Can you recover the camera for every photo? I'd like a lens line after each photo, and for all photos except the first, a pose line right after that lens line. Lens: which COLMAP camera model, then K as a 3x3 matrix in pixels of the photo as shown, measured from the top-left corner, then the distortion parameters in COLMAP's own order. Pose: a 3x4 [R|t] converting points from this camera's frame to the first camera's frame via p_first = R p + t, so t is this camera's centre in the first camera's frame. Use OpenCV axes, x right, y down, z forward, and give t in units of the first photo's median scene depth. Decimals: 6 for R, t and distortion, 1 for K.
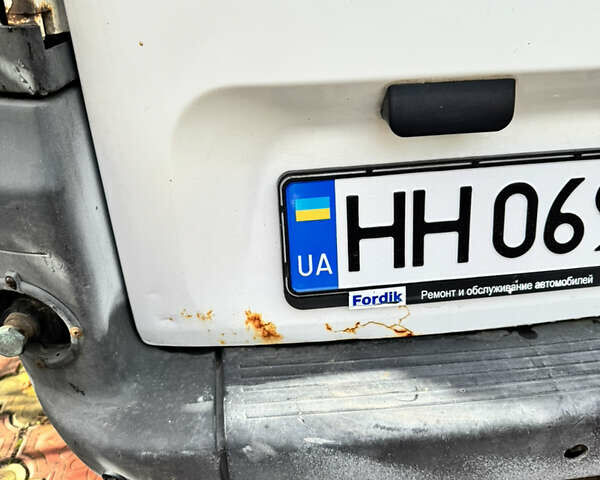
lens RADIAL K [[552.1, 0, 300.0], [0, 552.1, 240.0], [0, 0, 1]] dist [0.151897, -0.294307]
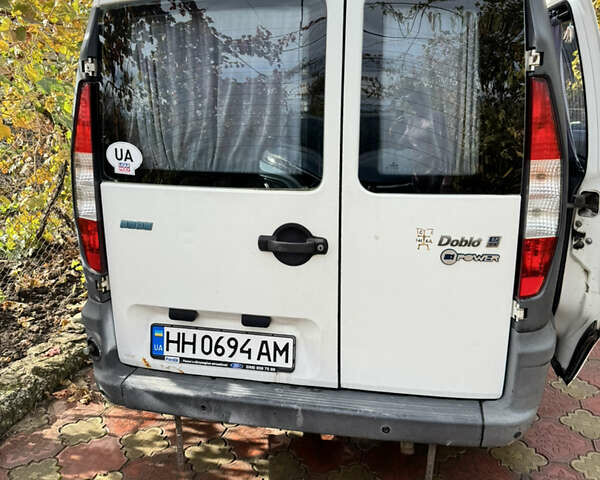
lens RADIAL K [[552.1, 0, 300.0], [0, 552.1, 240.0], [0, 0, 1]] dist [0.151897, -0.294307]
pose [[0.937497, 0.111280, -0.329720, 2.195074], [-0.178665, 0.966998, -0.181641, -0.152943], [0.298626, 0.229198, 0.926440, -2.552353]]
